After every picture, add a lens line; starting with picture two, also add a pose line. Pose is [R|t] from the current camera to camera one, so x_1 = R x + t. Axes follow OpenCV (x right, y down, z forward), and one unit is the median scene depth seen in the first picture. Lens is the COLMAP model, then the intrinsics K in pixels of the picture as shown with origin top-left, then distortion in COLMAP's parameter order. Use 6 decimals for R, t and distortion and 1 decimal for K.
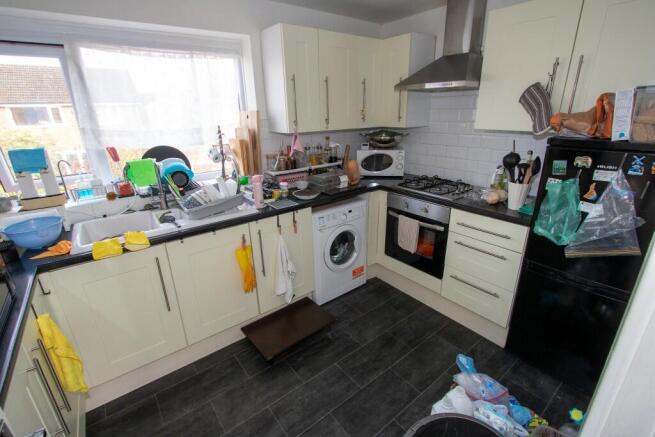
lens RADIAL K [[304.4, 0, 331.4], [0, 304.4, 217.3], [0, 0, 1]] dist [-0.003542, 0.000511]
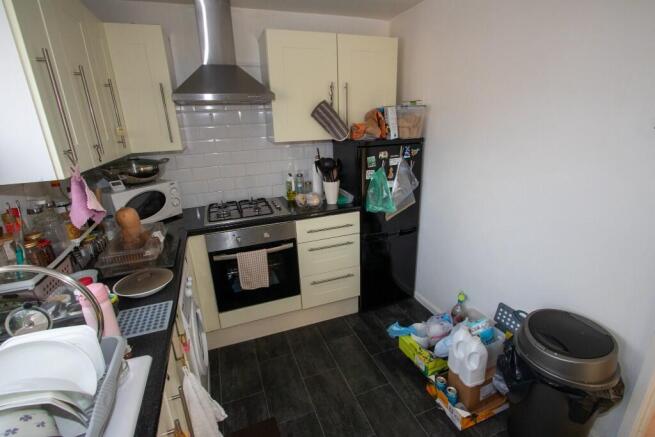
lens RADIAL K [[304.4, 0, 328.2], [0, 304.4, 218.2], [0, 0, 1]] dist [-0.003542, 0.000511]
pose [[0.307512, -0.291426, 0.905819, -0.481459], [0.348209, 0.920382, 0.177899, -0.183471], [-0.885544, 0.260708, 0.384505, 0.537546]]
